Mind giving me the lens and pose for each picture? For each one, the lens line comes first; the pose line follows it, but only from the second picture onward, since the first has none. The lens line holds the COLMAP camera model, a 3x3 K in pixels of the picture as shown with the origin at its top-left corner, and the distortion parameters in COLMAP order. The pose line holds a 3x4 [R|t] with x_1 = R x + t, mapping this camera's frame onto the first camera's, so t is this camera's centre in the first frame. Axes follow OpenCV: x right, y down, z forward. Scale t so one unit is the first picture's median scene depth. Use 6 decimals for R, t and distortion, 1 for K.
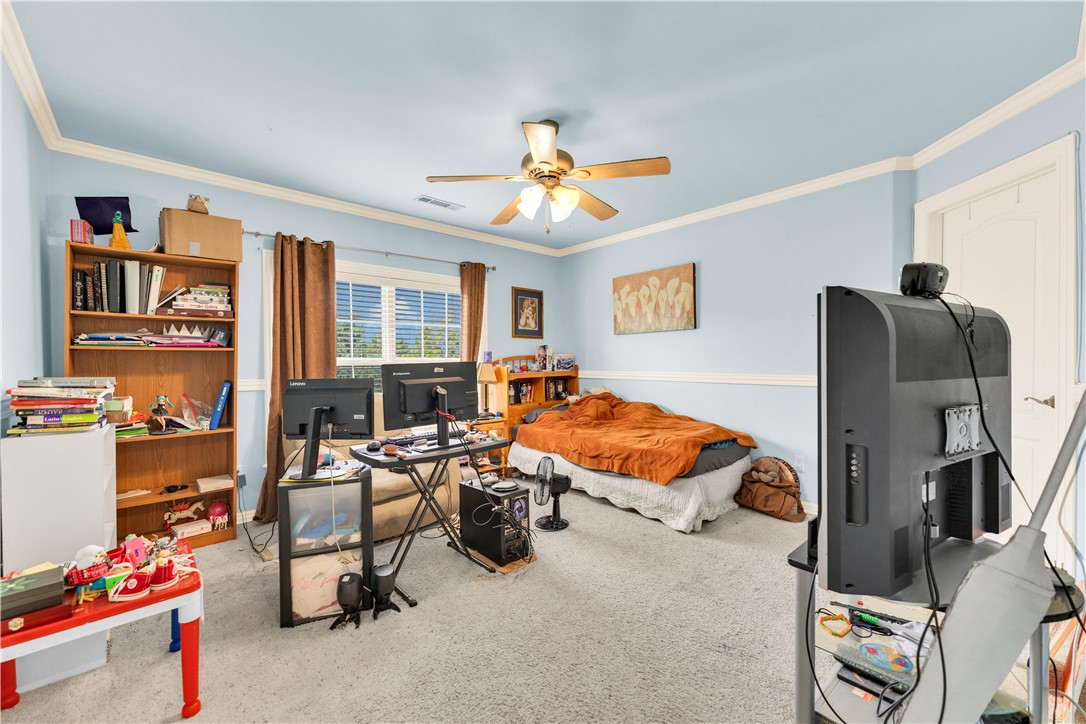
lens RADIAL K [[438.6, 0, 538.6], [0, 438.6, 365.8], [0, 0, 1]] dist [0.000023, 0.000392]
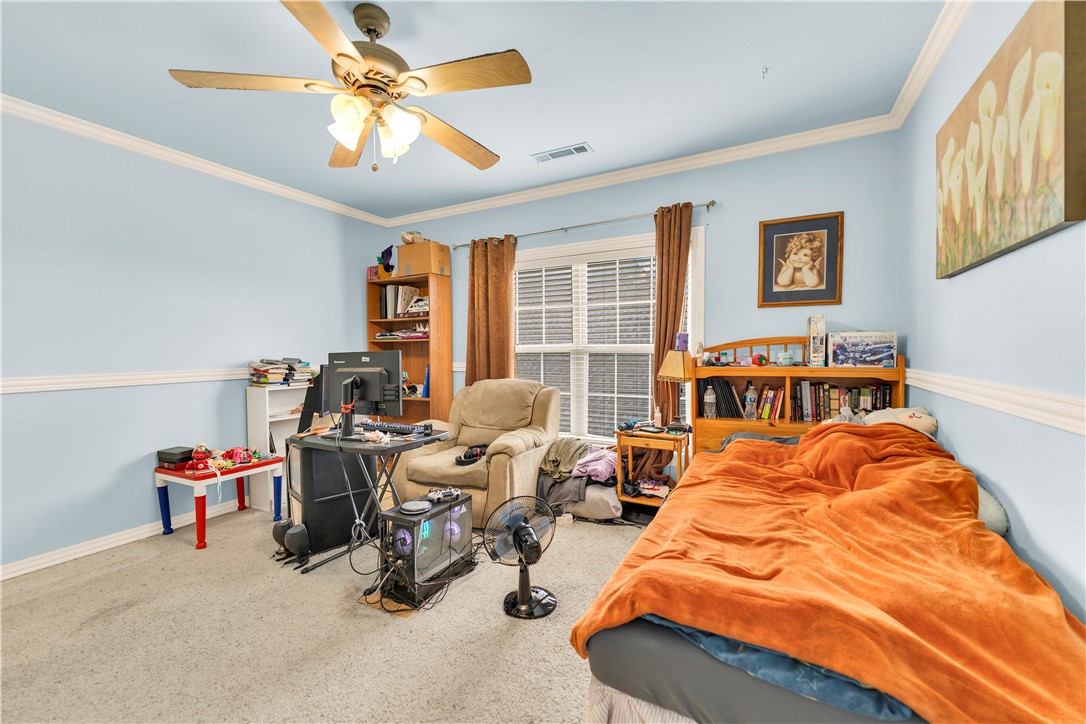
lens RADIAL K [[438.6, 0, 541.6], [0, 438.6, 364.7], [0, 0, 1]] dist [0.000023, 0.000392]
pose [[0.342865, 0.038849, -0.938581, 0.456046], [-0.003578, 0.999191, 0.040051, -0.010619], [0.939378, -0.010373, 0.342727, 0.581580]]
